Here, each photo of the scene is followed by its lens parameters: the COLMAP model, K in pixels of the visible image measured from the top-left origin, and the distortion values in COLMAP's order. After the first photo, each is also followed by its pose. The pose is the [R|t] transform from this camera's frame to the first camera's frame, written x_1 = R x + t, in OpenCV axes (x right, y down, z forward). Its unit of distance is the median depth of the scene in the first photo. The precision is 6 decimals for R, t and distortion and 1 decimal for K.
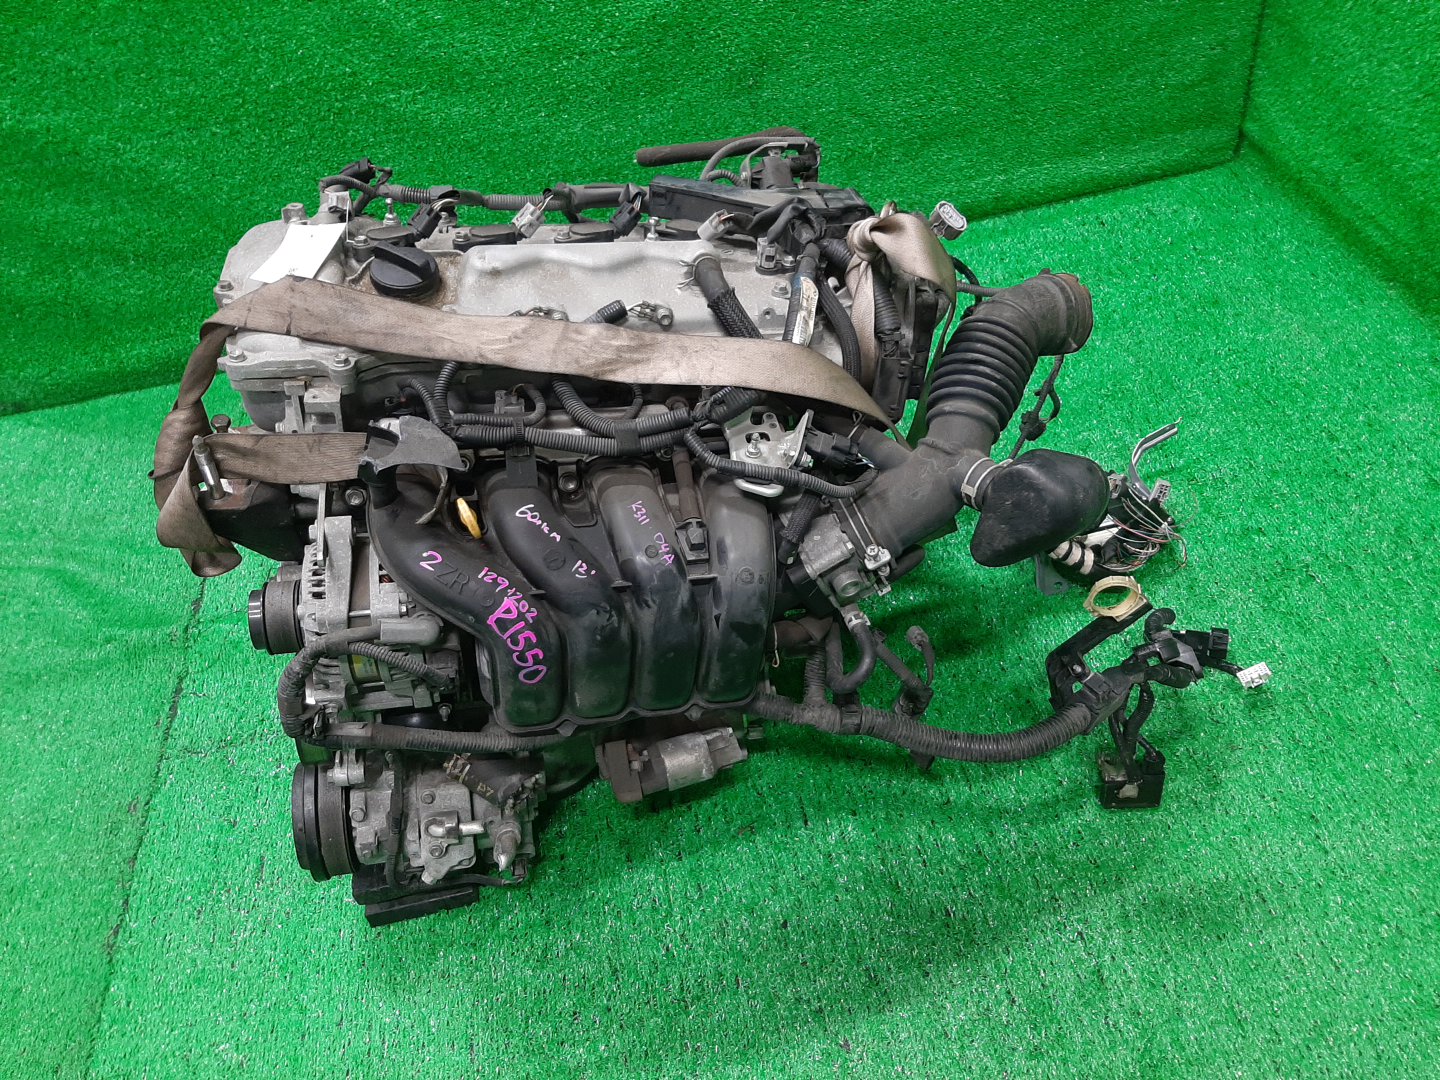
lens RADIAL K [[1094.6, 0, 745.7], [0, 1094.6, 615.0], [0, 0, 1]] dist [0.079042, -0.134734]
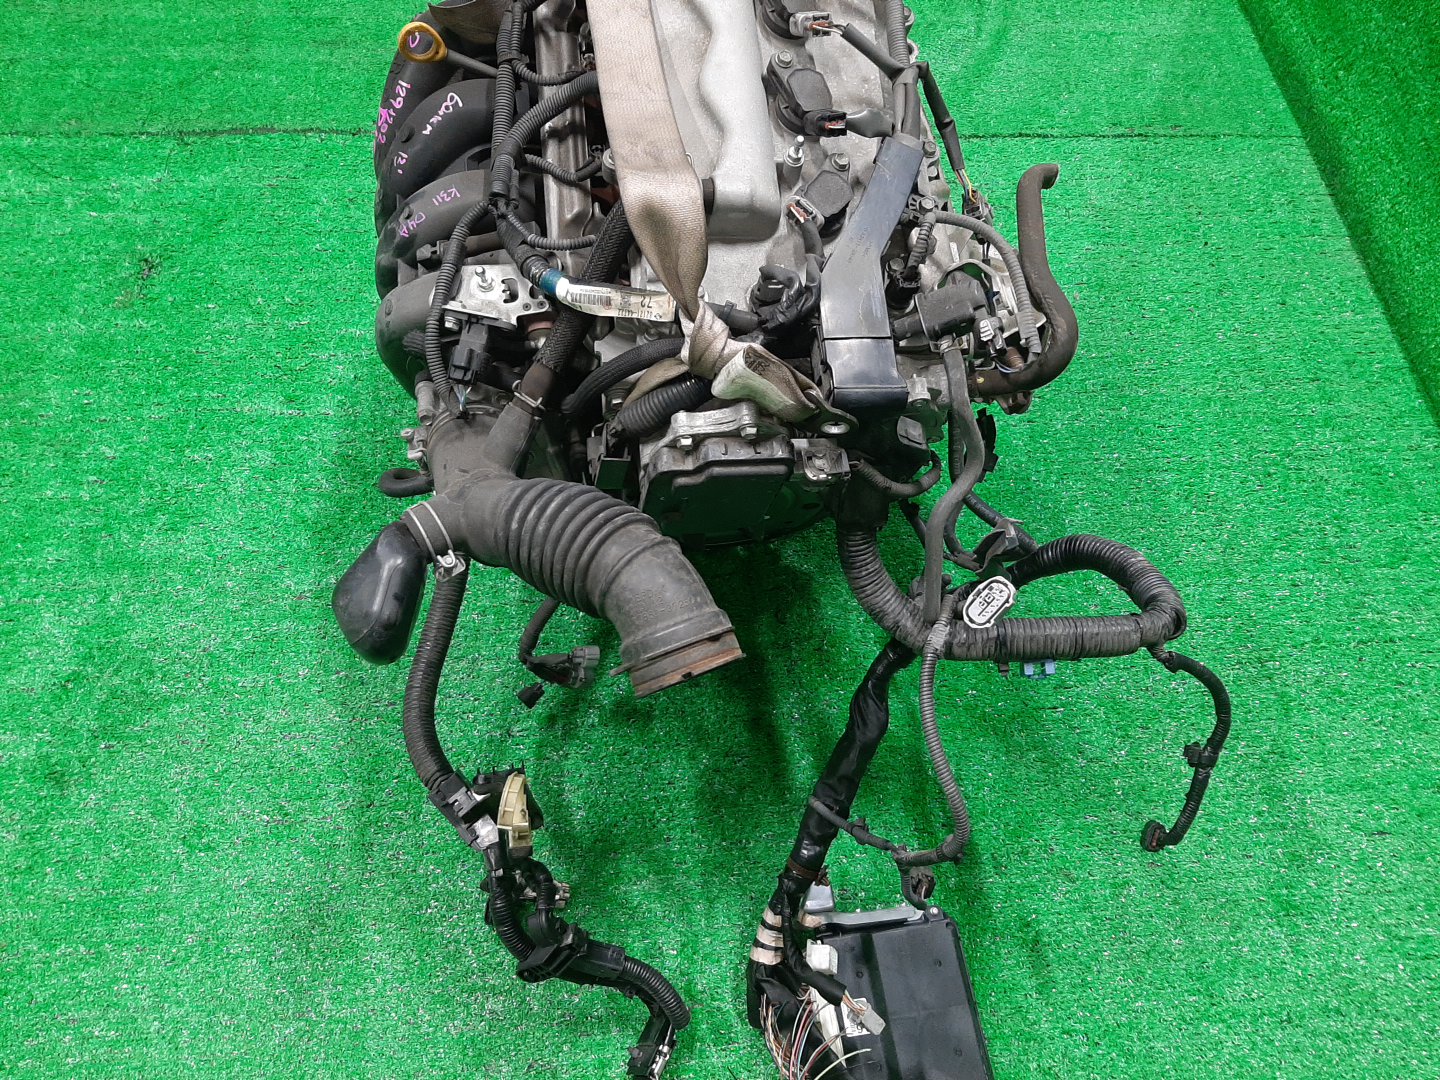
lens RADIAL K [[1074.7, 0, 739.5], [0, 1074.7, 537.7], [0, 0, 1]] dist [0.073342, -0.108353]
pose [[-0.100808, 0.917014, -0.385905, 0.525445], [-0.743221, 0.188450, 0.641957, -0.843691], [0.661407, 0.351528, 0.662547, 0.626190]]
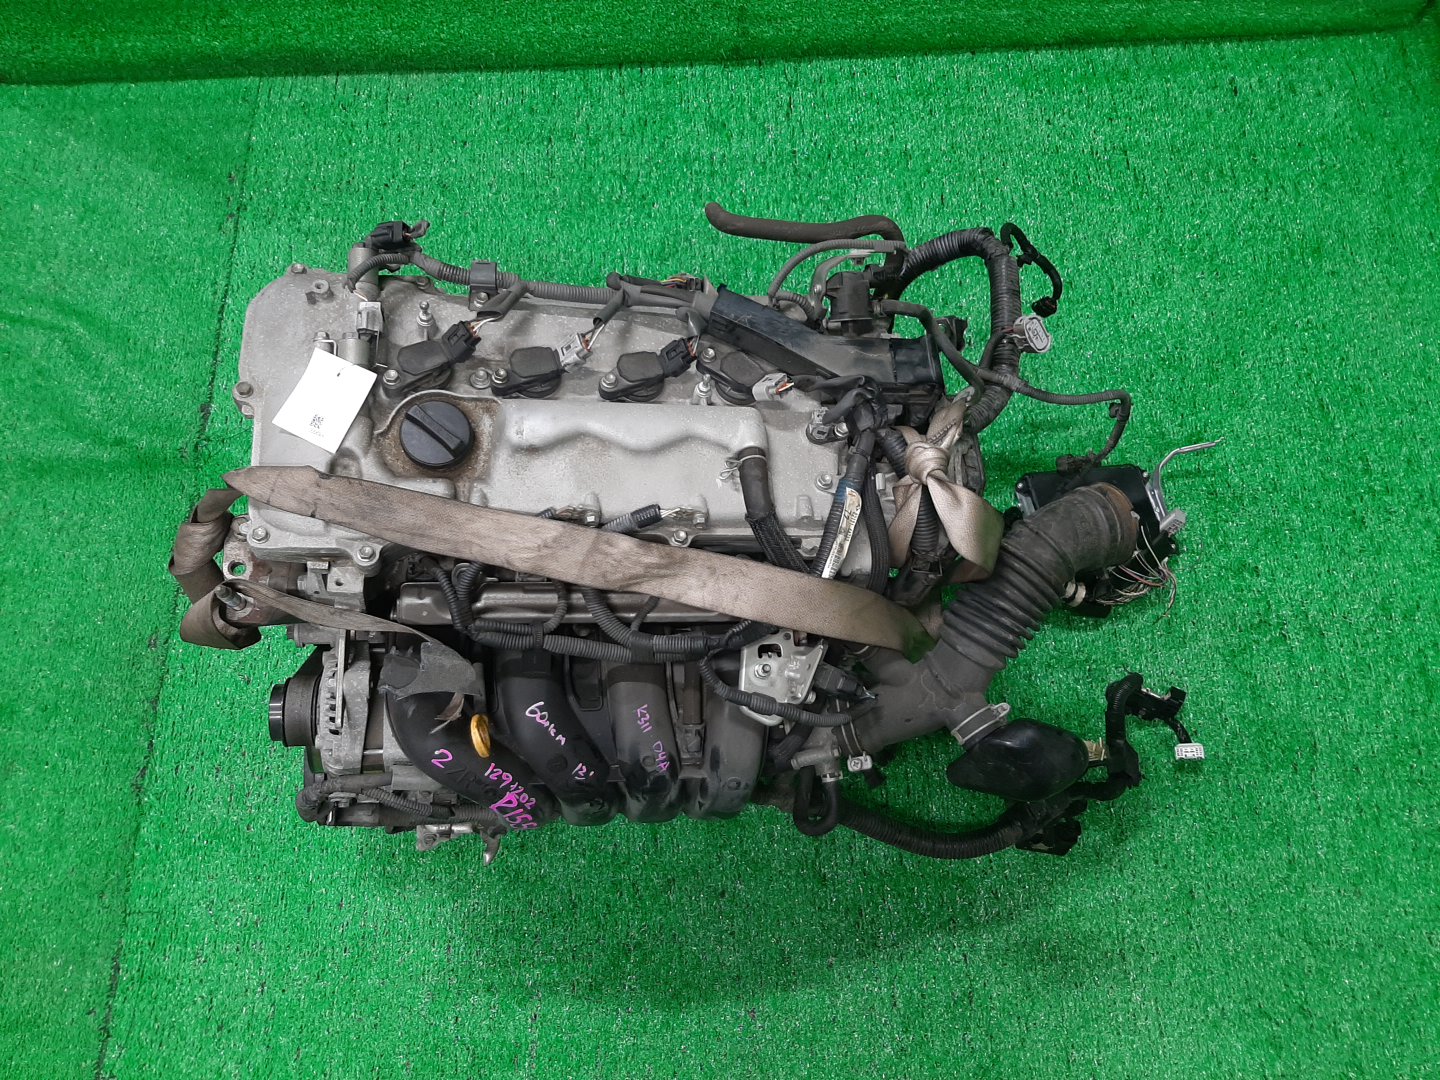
lens RADIAL K [[1074.7, 0, 739.5], [0, 1074.7, 537.7], [0, 0, 1]] dist [0.073342, -0.108353]
pose [[0.983467, 0.175878, 0.043116, -0.080430], [-0.178328, 0.899244, 0.399448, -0.664863], [0.031482, -0.400533, 0.915741, 0.128602]]
